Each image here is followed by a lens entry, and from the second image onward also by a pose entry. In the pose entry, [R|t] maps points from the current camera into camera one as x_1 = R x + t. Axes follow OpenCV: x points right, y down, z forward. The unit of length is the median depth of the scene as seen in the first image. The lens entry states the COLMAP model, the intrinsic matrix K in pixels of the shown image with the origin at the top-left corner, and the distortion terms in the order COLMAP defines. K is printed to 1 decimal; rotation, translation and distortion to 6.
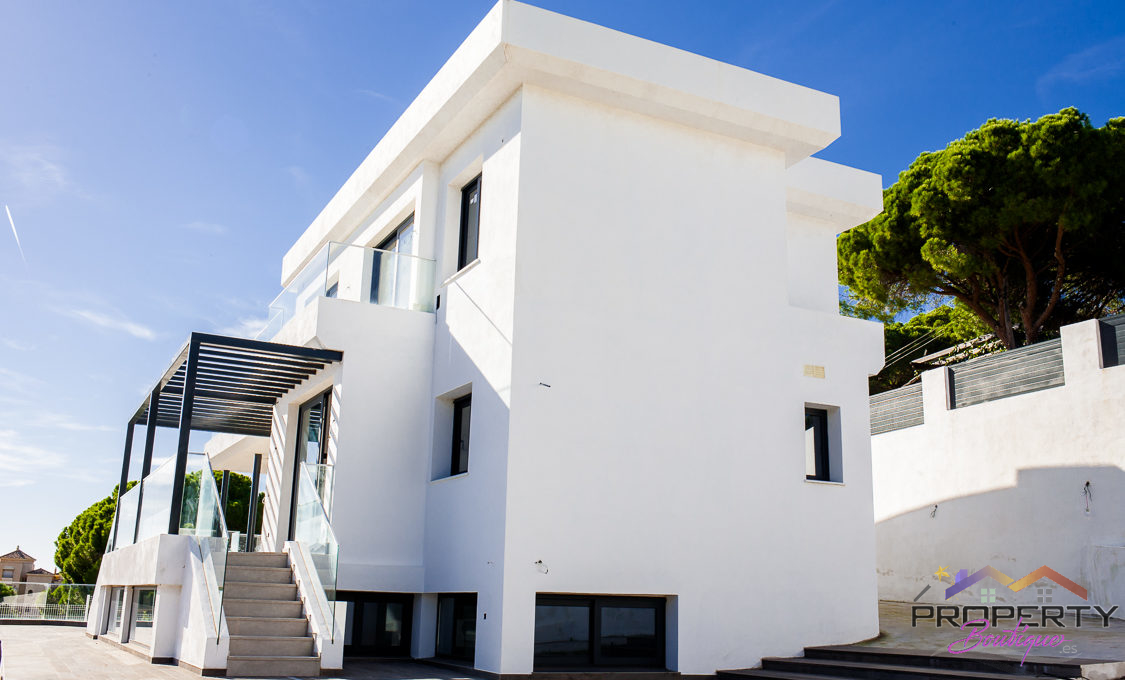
lens RADIAL K [[1095.6, 0, 555.2], [0, 1095.6, 339.9], [0, 0, 1]] dist [0.023618, 0.000000]
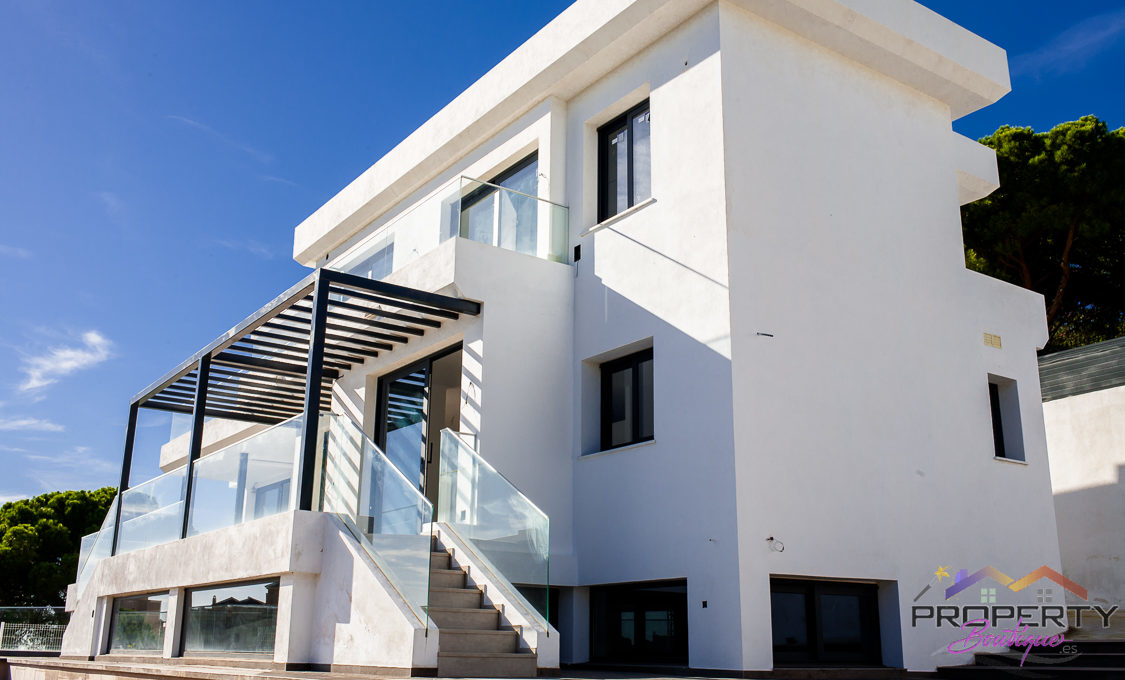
lens RADIAL K [[1095.6, 0, 569.7], [0, 1095.6, 344.3], [0, 0, 1]] dist [0.023618, 0.000000]
pose [[0.986347, 0.026083, 0.162600, -0.254494], [-0.020480, 0.999141, -0.036037, 0.069800], [-0.163401, 0.032214, 0.986034, 0.147608]]
